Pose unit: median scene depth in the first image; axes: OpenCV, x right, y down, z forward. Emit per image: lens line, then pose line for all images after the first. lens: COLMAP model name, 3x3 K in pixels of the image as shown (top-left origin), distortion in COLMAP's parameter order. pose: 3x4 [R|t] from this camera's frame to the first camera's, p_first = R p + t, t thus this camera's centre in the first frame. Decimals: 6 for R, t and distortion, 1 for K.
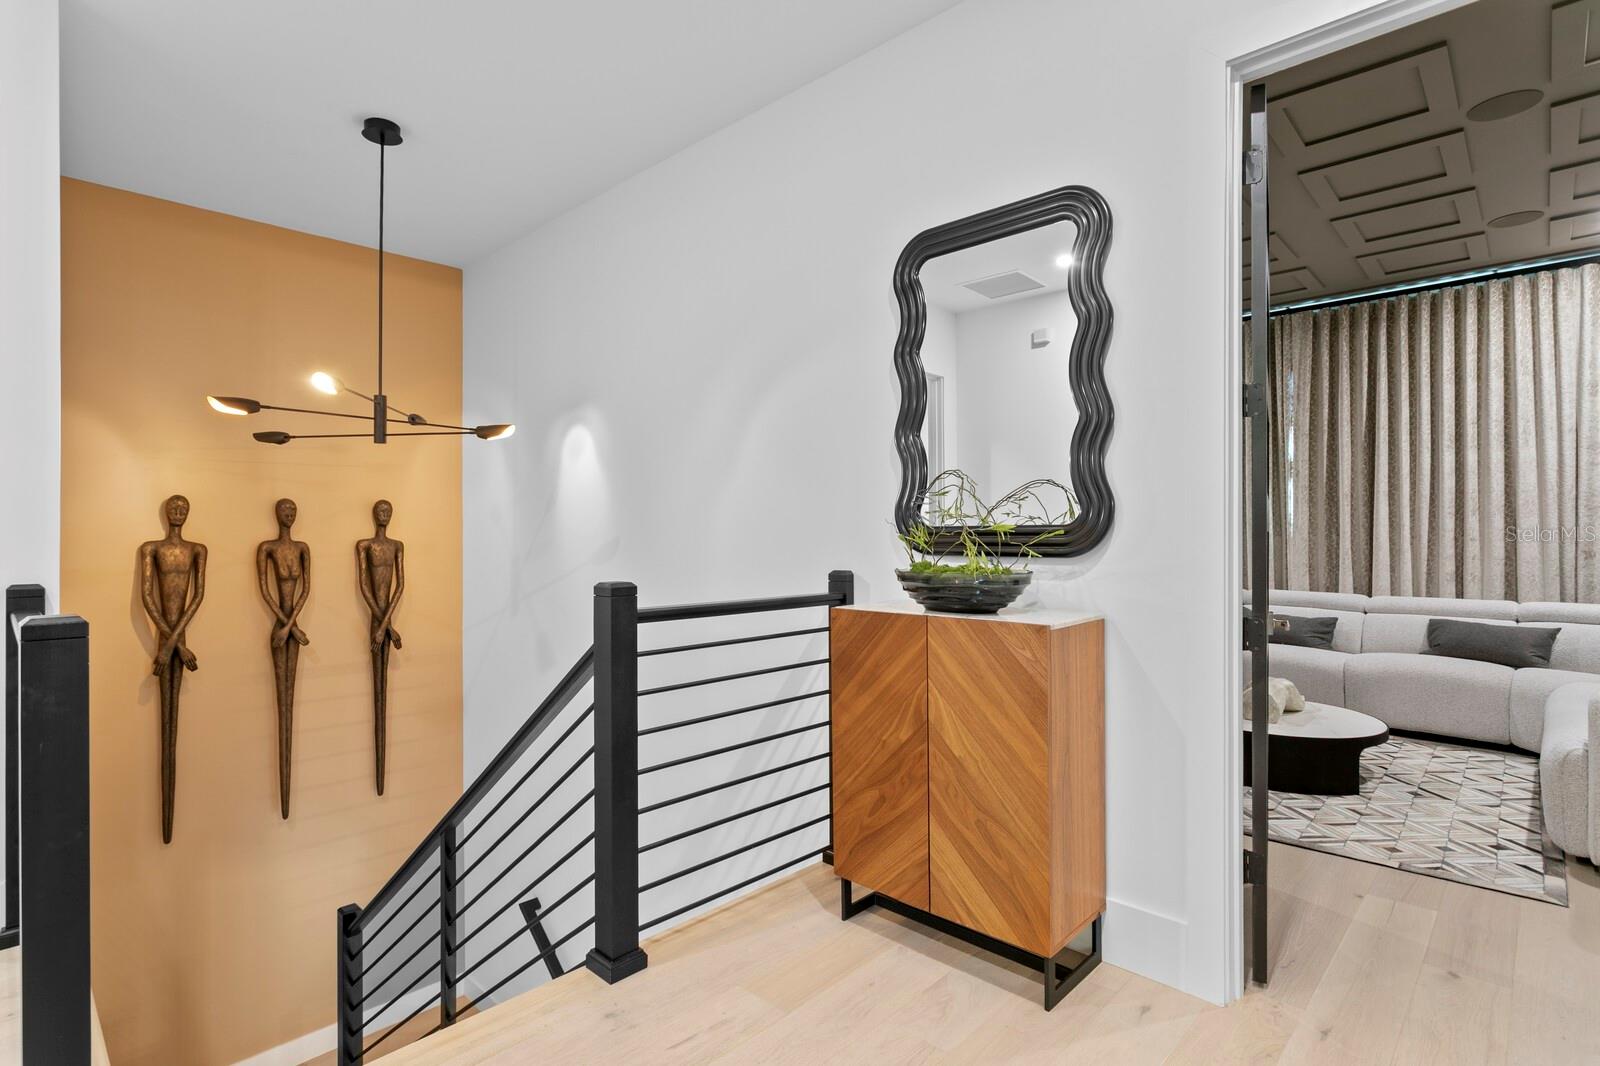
lens RADIAL K [[771.3, 0, 799.3], [0, 771.3, 525.2], [0, 0, 1]] dist [0.003714, 0.000246]
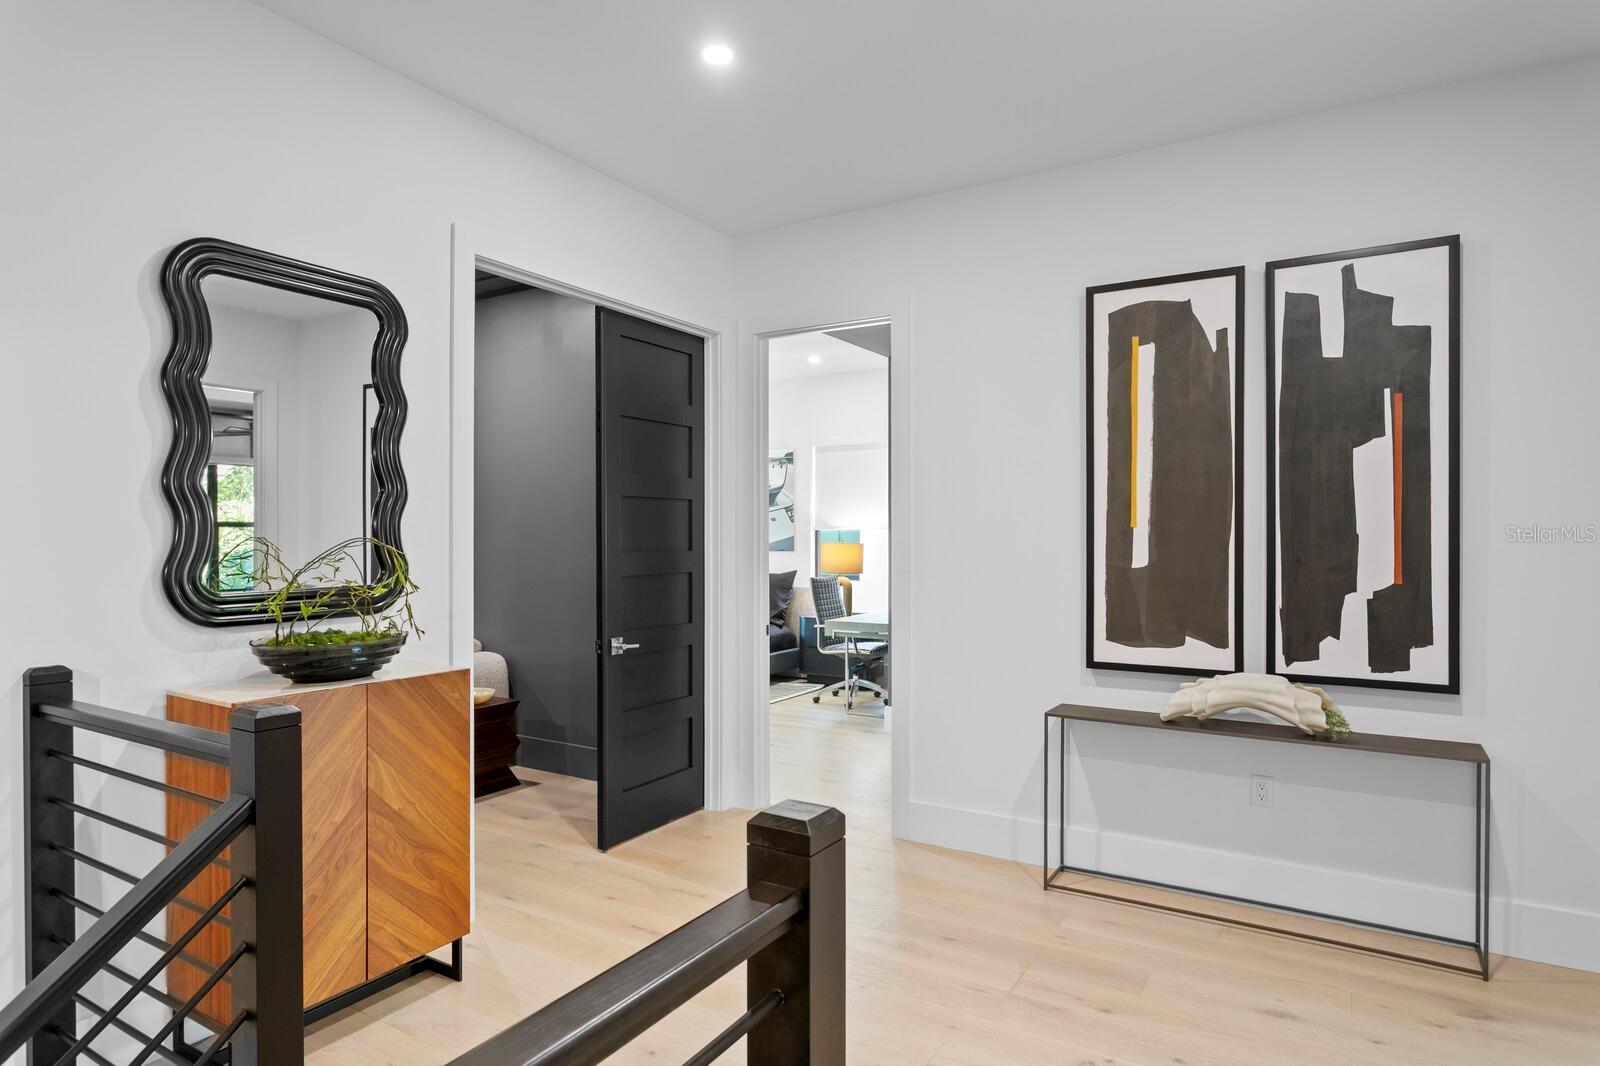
lens RADIAL K [[901.9, 0, 797.9], [0, 901.9, 546.9], [0, 0, 1]] dist [0.004596, -0.000107]
pose [[-0.222626, 0.007154, 0.974878, -1.104234], [-0.007562, 0.999930, -0.009065, -0.052403], [-0.974875, -0.009390, -0.222556, 0.729420]]
